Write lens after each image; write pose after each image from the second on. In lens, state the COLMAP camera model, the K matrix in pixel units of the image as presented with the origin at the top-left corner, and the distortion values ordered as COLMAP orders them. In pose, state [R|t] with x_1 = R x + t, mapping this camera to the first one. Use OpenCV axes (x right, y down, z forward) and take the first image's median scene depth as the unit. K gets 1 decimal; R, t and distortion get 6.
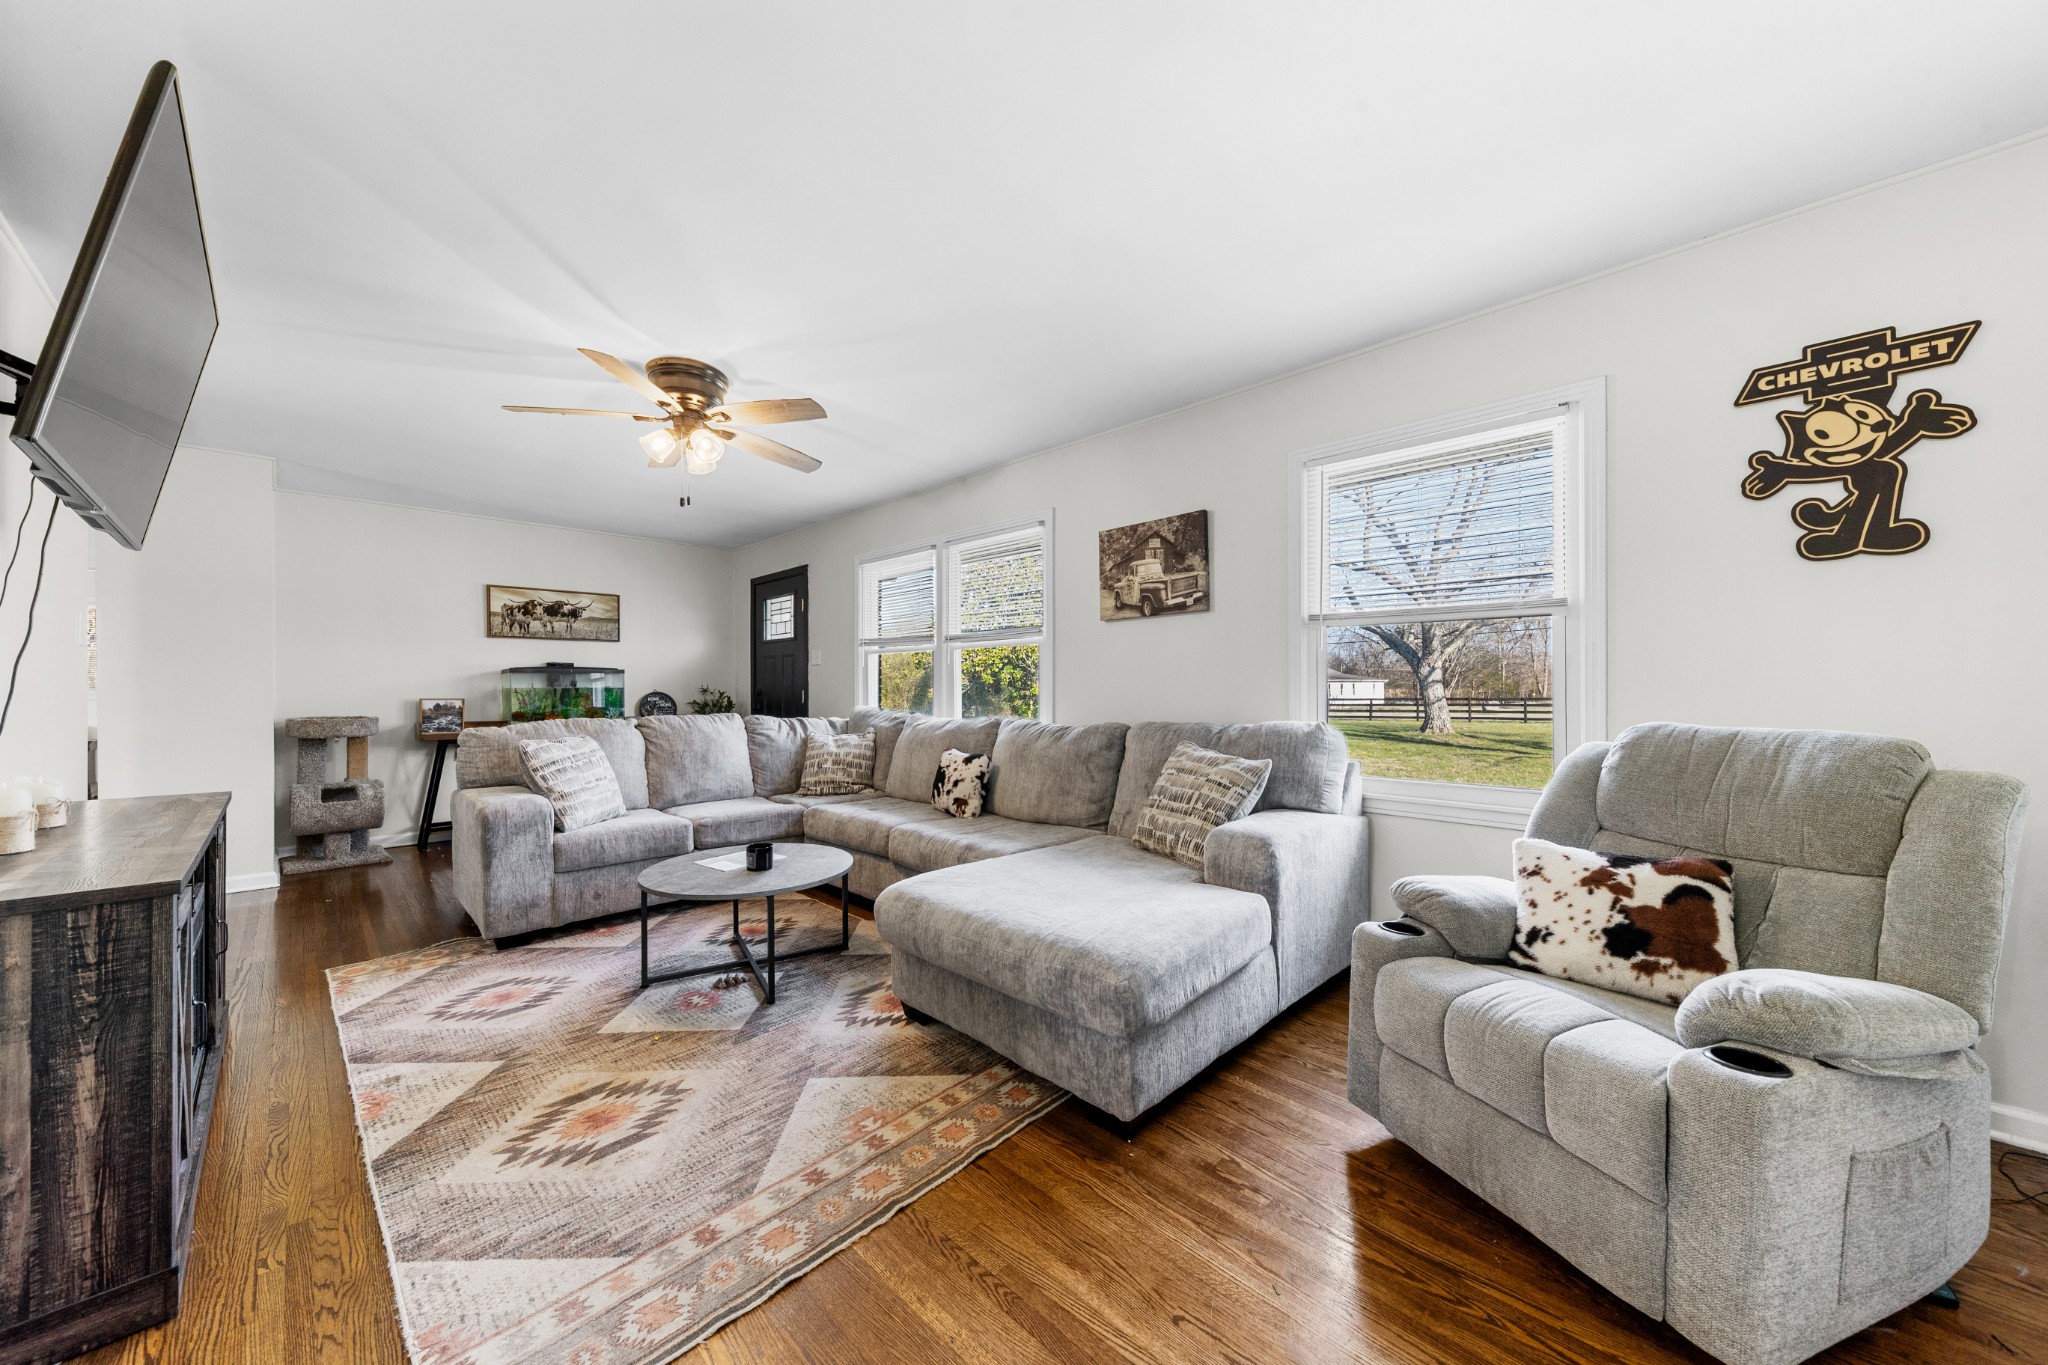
lens RADIAL K [[731.1, 0, 1024.0], [0, 731.1, 682.5], [0, 0, 1]] dist [0.000099, -0.000308]
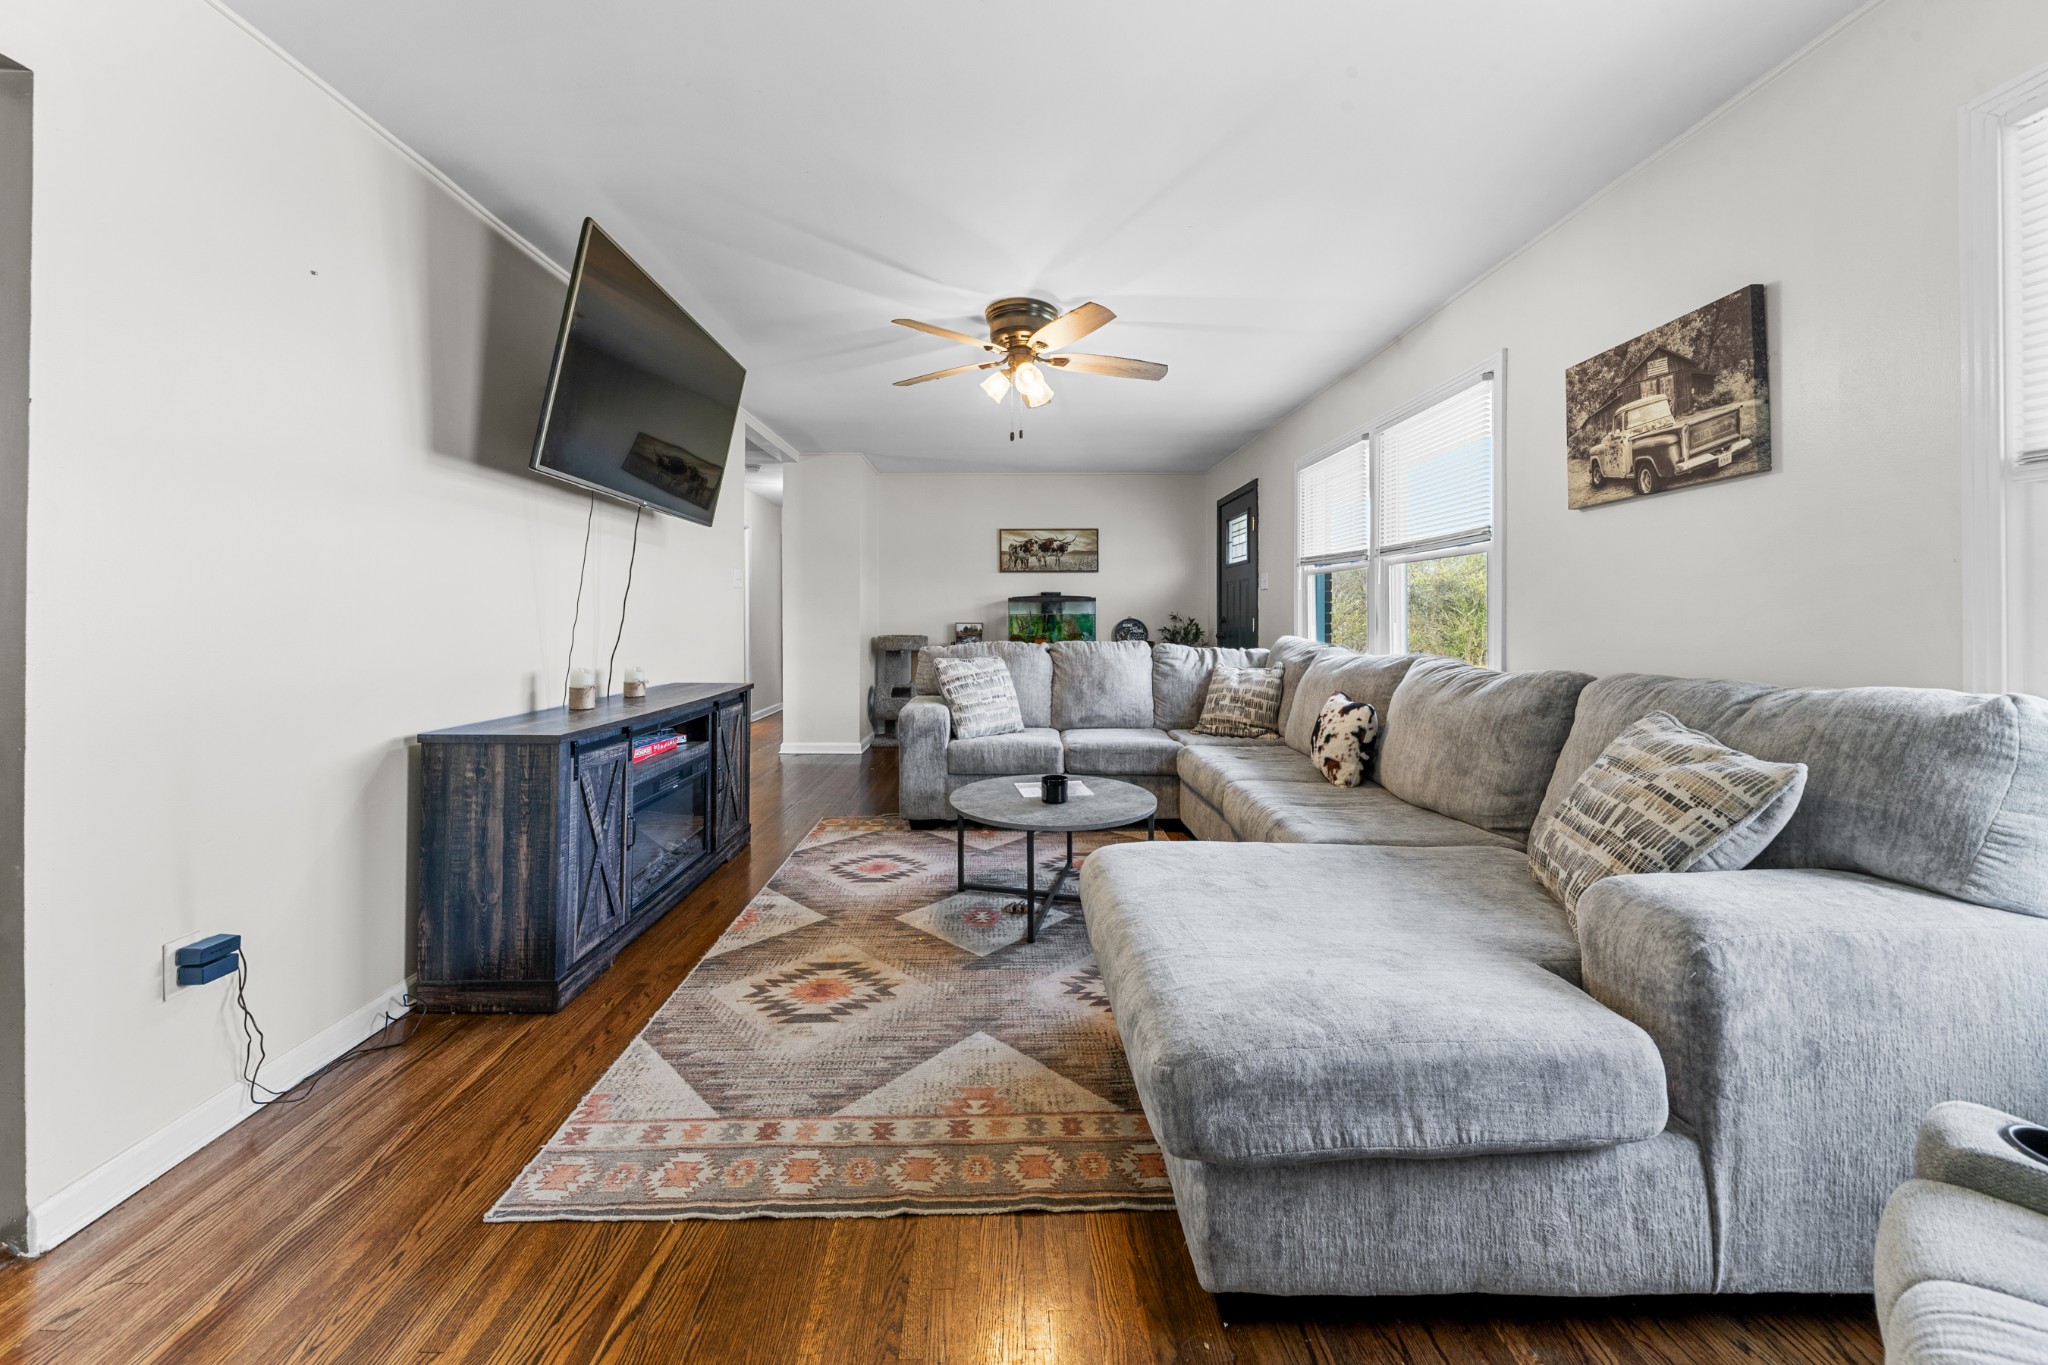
lens RADIAL K [[750.3, 0, 989.7], [0, 750.3, 609.6], [0, 0, 1]] dist [0.001400, -0.000111]
pose [[0.691726, -0.003232, -0.722153, 0.250675], [0.003584, 0.999993, -0.001043, 0.001095], [0.722151, -0.001866, 0.691733, 0.208464]]
